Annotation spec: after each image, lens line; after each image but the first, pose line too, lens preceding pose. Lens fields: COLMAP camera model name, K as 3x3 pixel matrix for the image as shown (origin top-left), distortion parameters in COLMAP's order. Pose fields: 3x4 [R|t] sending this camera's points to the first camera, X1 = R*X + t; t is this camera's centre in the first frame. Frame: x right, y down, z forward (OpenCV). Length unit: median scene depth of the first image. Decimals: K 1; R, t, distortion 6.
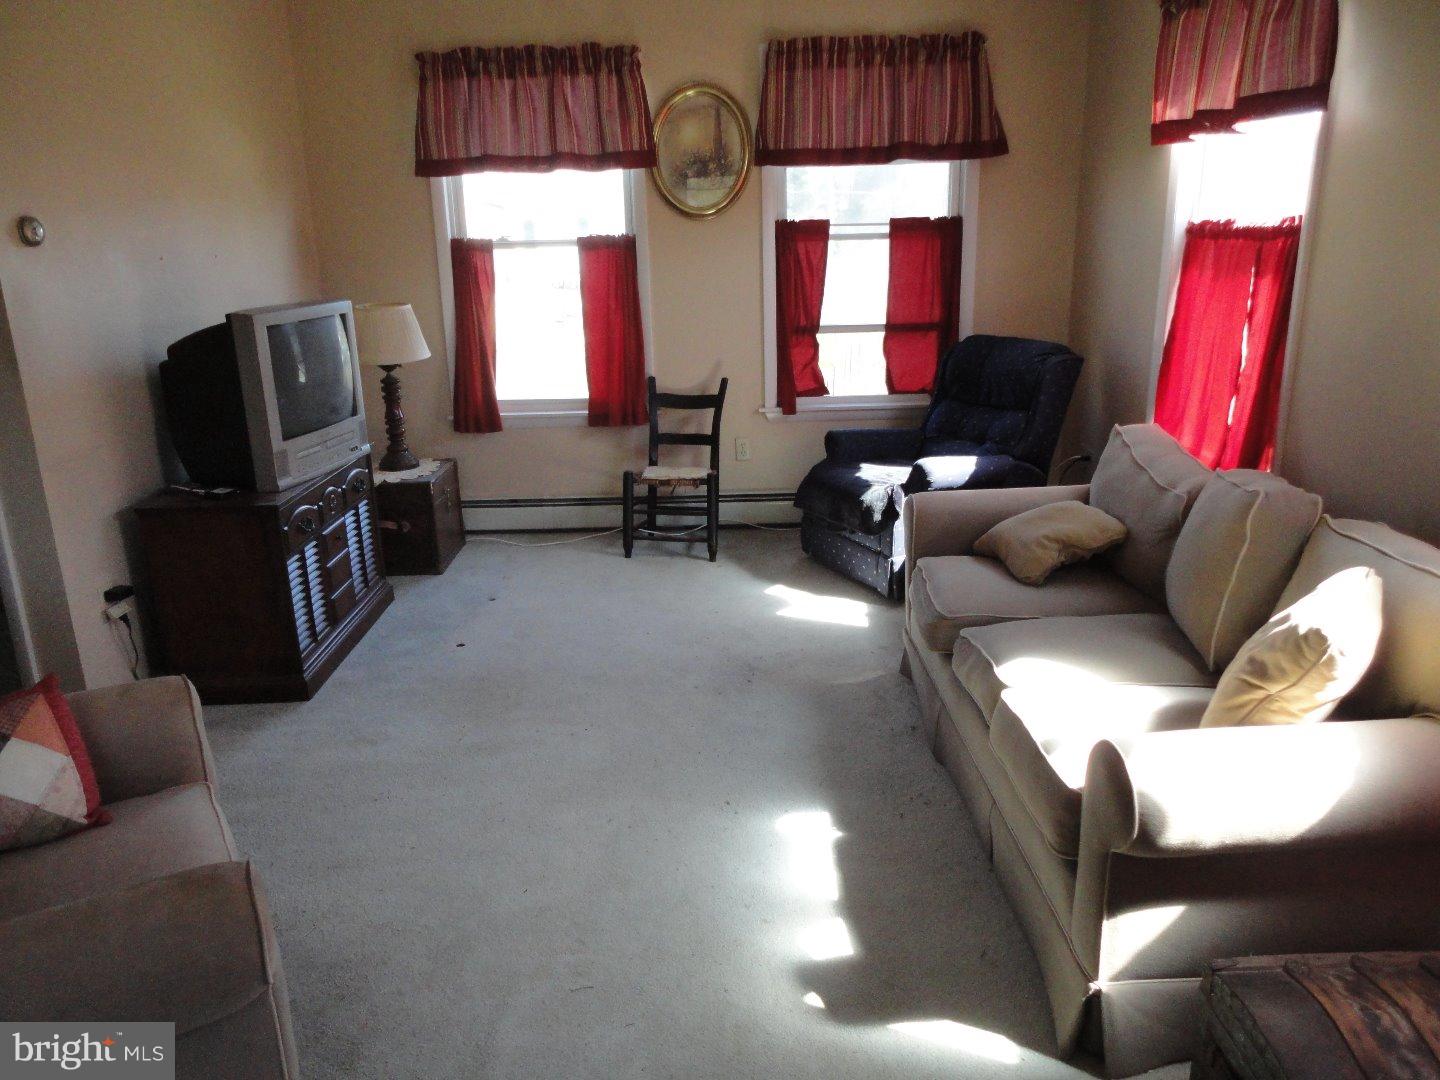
lens RADIAL K [[1048.4, 0, 719.5], [0, 1048.4, 534.9], [0, 0, 1]] dist [-0.026045, 0.029875]
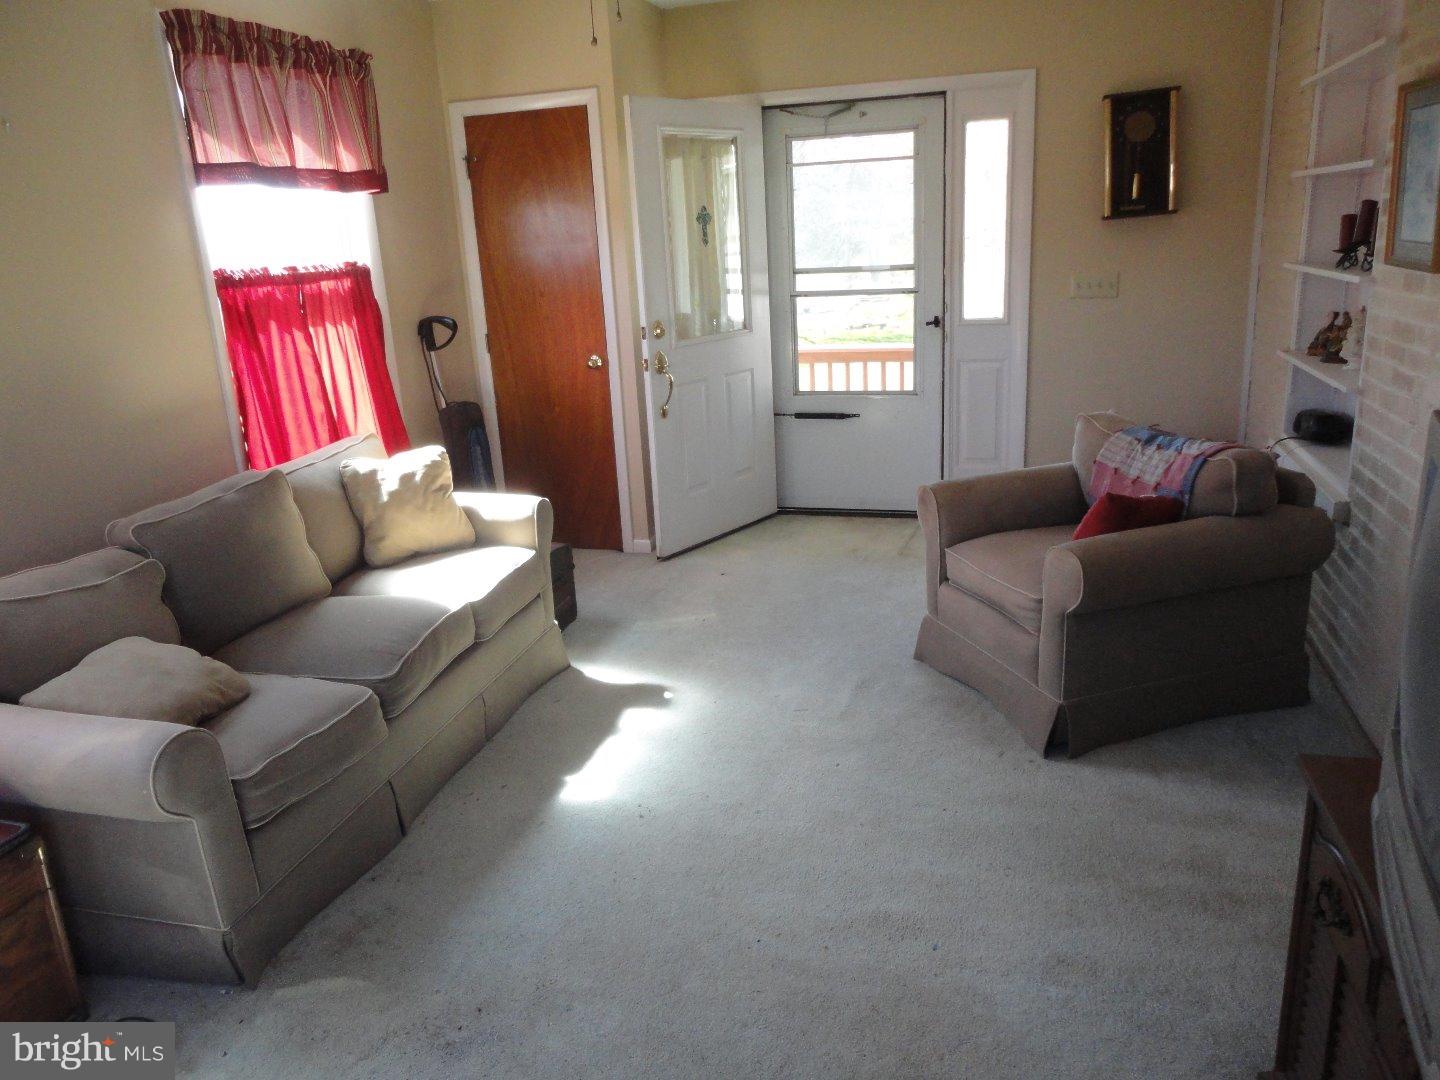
lens RADIAL K [[1048.4, 0, 719.5], [0, 1048.4, 534.9], [0, 0, 1]] dist [-0.026045, 0.029875]
pose [[-0.965893, -0.037243, 0.256250, -0.370760], [0.107060, 0.843620, 0.526159, -0.591289], [-0.235774, 0.535647, -0.810859, 1.960948]]
